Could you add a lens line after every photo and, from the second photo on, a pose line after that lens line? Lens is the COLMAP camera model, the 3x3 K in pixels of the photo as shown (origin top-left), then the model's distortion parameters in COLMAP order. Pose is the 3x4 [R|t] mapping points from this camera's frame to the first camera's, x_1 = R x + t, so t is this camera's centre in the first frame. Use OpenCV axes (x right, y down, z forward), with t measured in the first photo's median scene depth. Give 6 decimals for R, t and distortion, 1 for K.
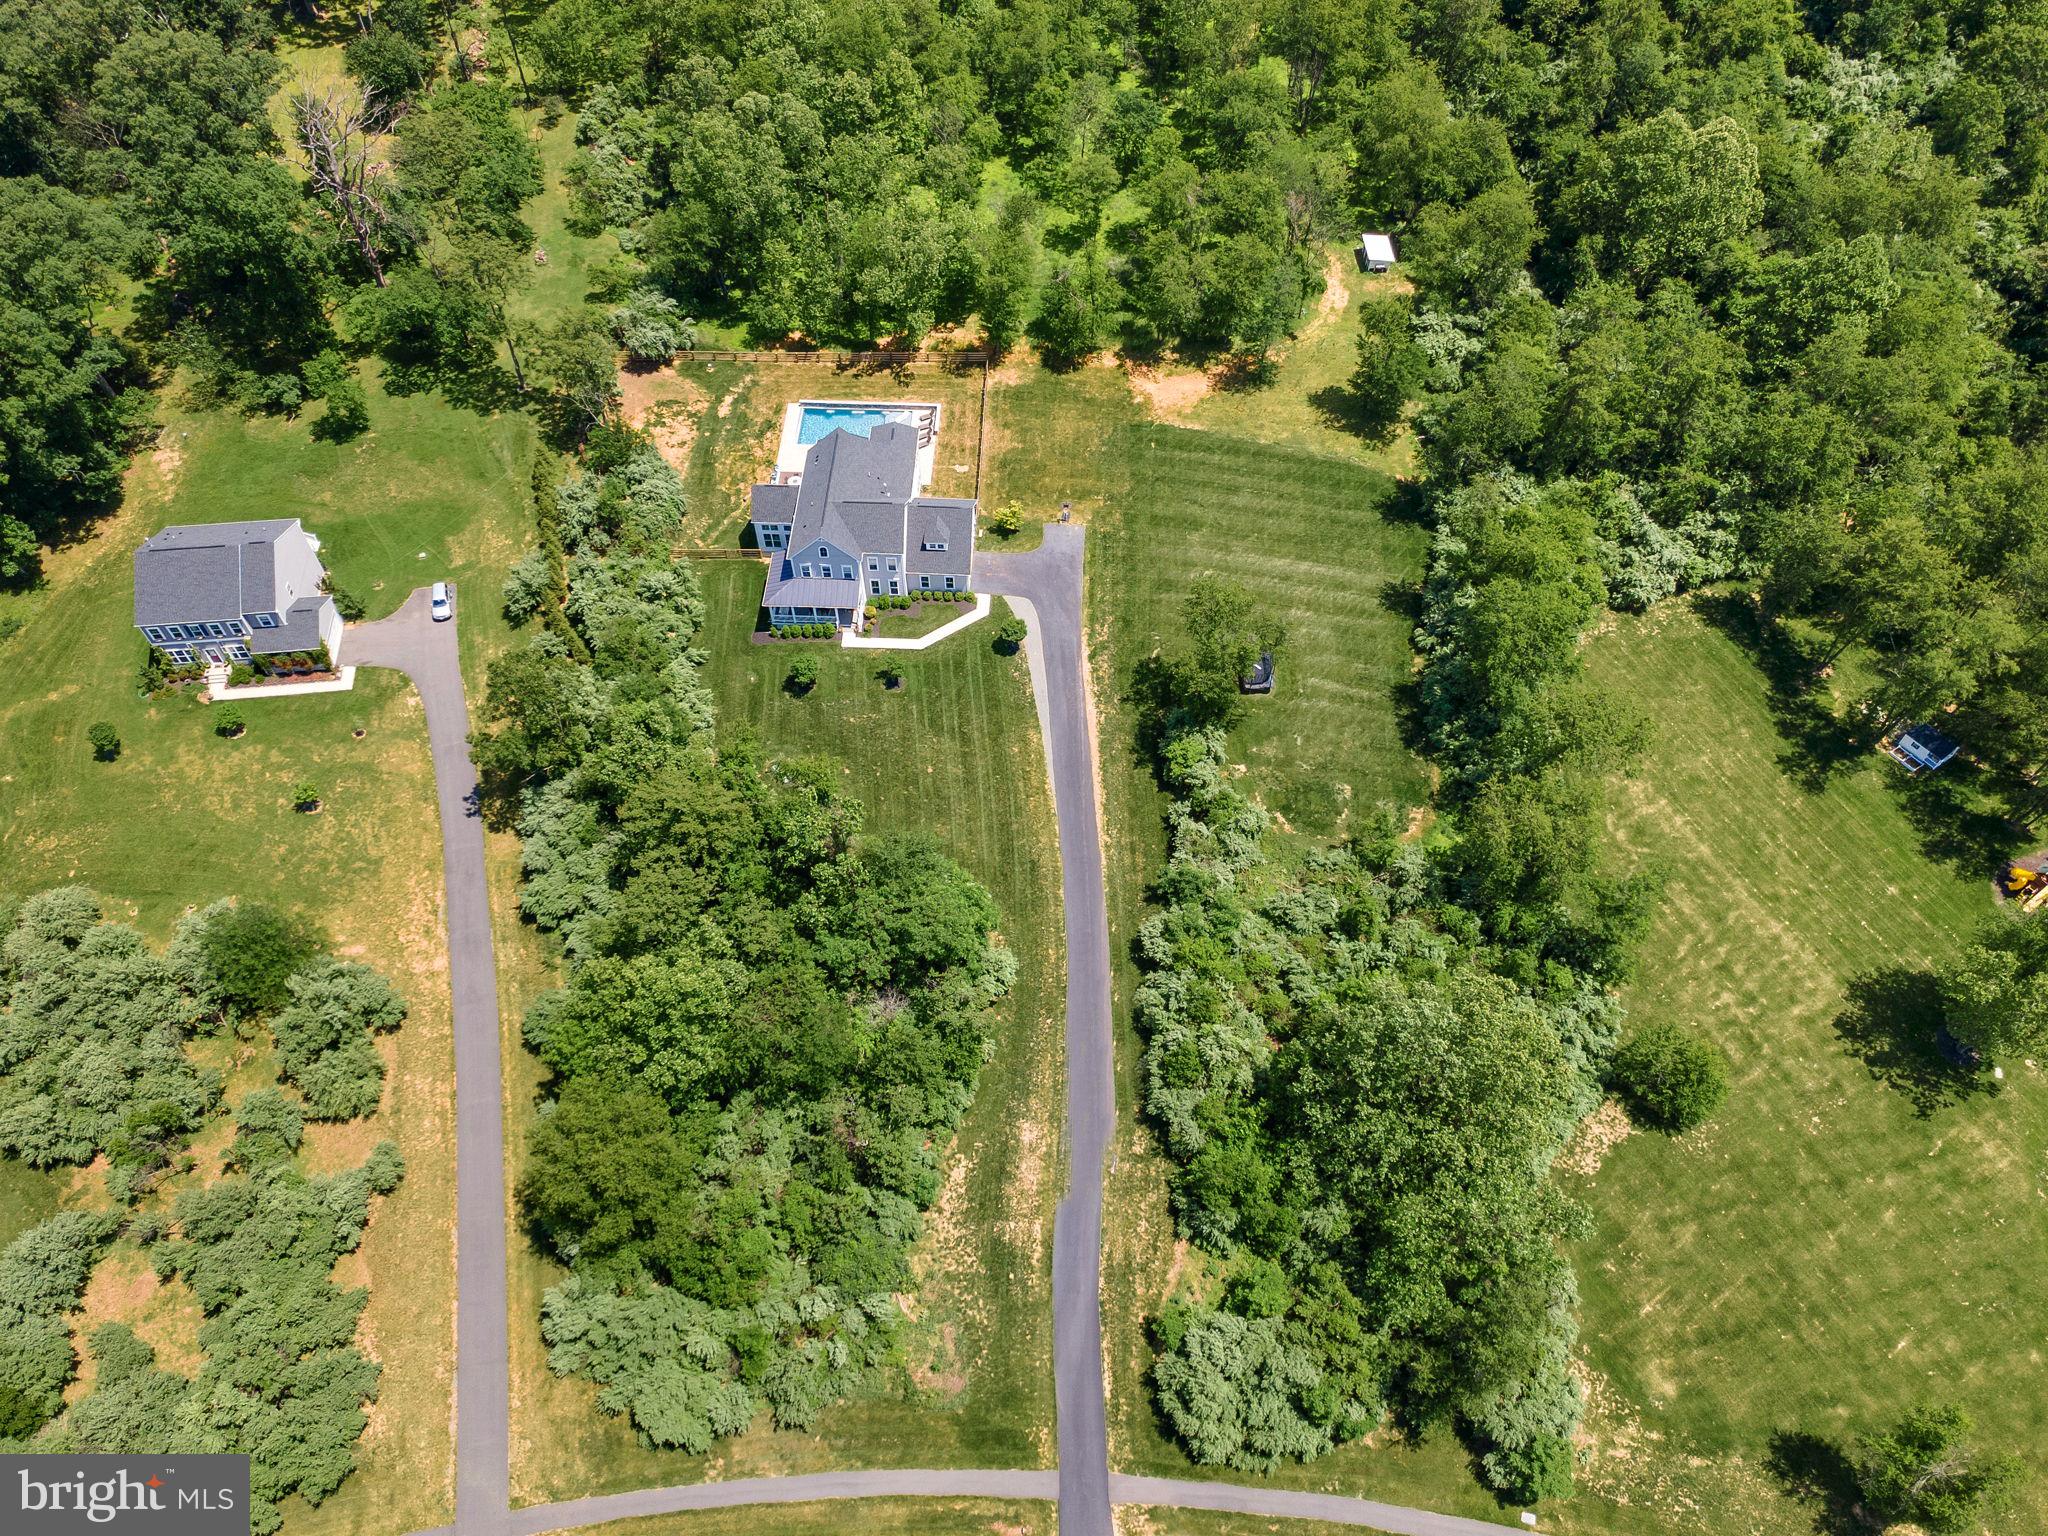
lens RADIAL K [[1563.2, 0, 1038.5], [0, 1563.2, 761.3], [0, 0, 1]] dist [0.028673, 0.044827]
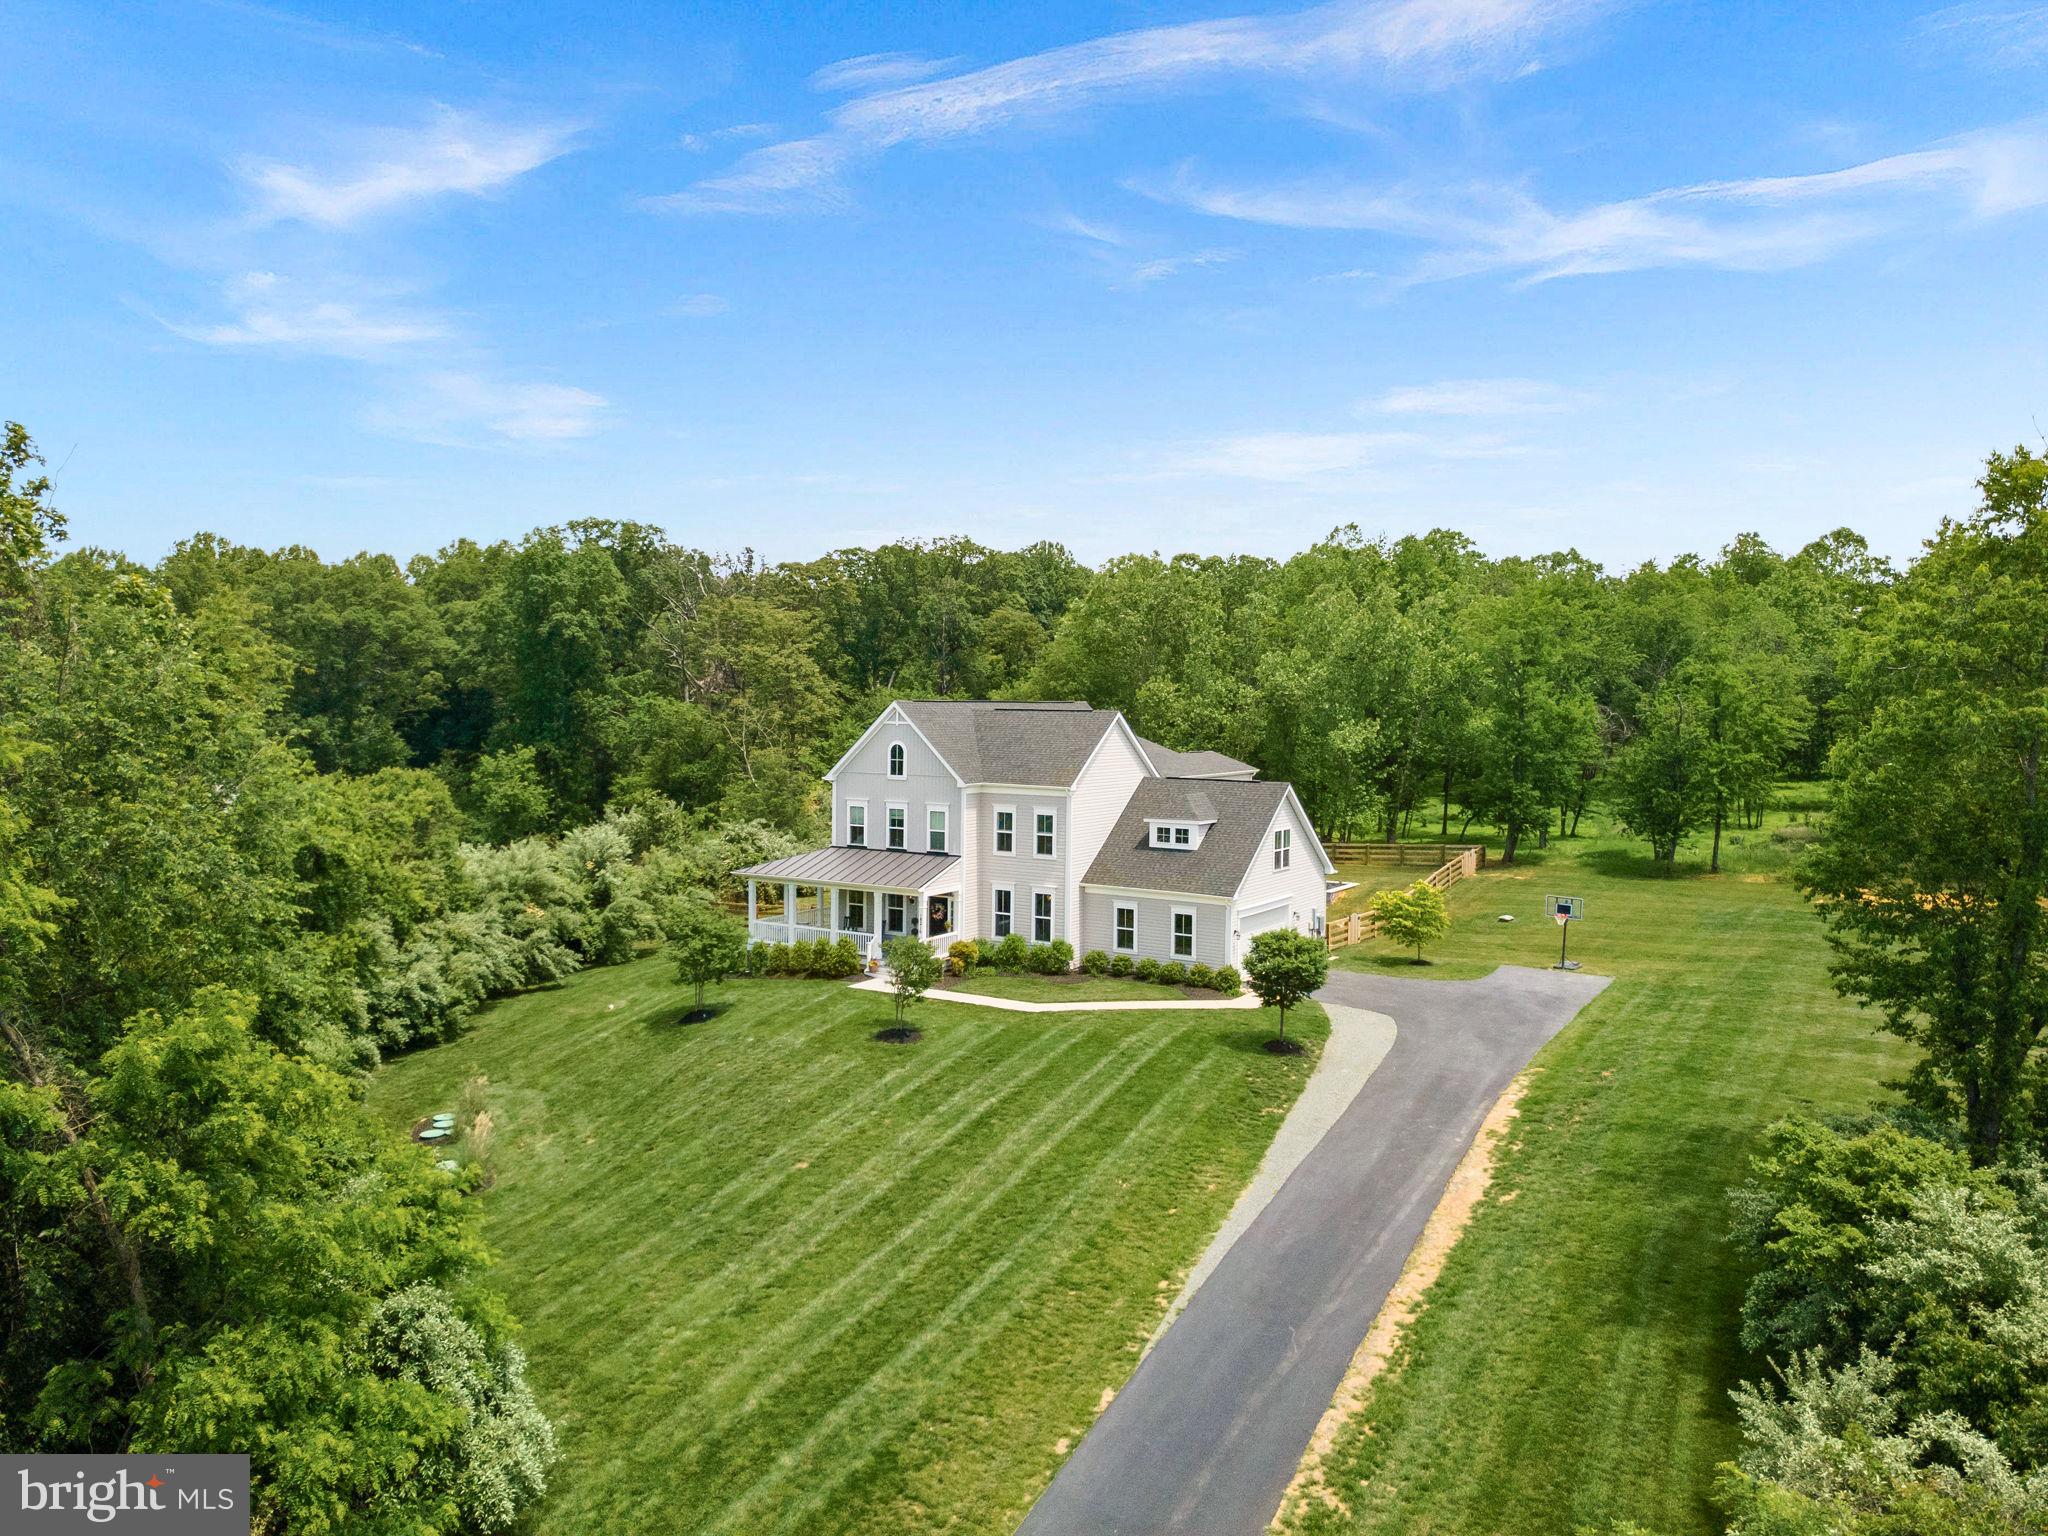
lens RADIAL K [[1485.2, 0, 1038.5], [0, 1485.2, 746.4], [0, 0, 1]] dist [0.038915, 0.024577]
pose [[0.871516, 0.026314, -0.489661, 0.089702], [-0.397872, 0.621631, -0.674739, 0.116564], [0.286633, 0.782868, 0.552231, 0.787756]]
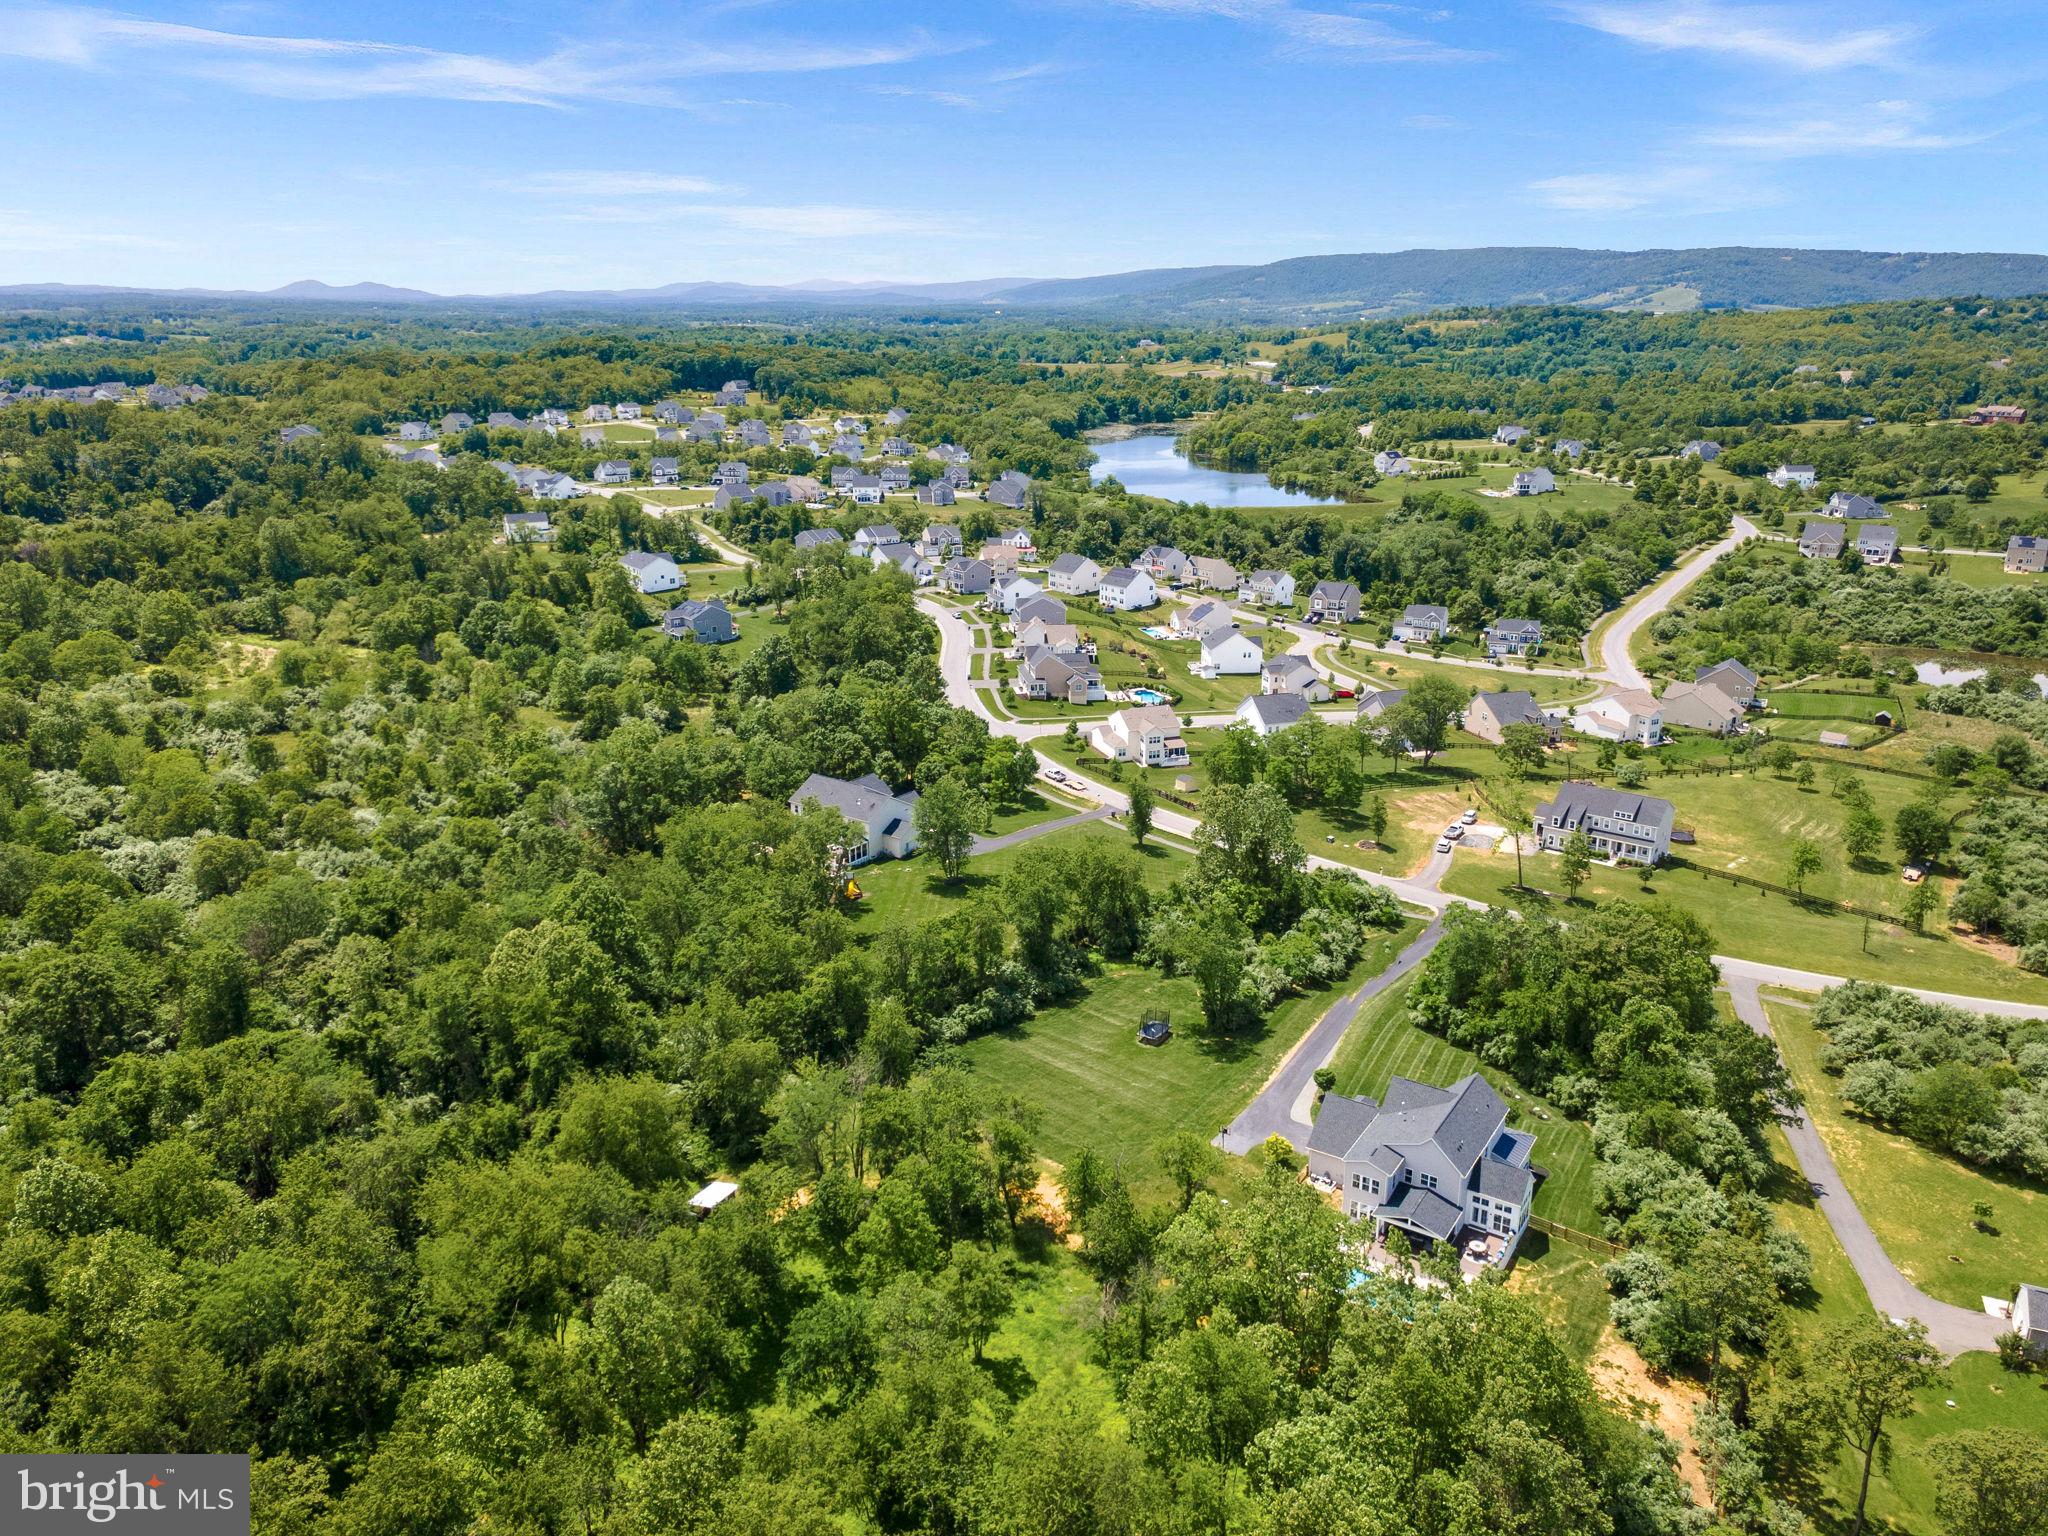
lens RADIAL K [[1483.1, 0, 1036.5], [0, 1483.1, 754.7], [0, 0, 1]] dist [0.034095, 0.037478]
pose [[-0.863846, -0.151992, 0.480280, -0.340460], [0.399562, 0.373897, 0.836989, -1.236403], [-0.306791, 0.914931, -0.262260, 1.152238]]
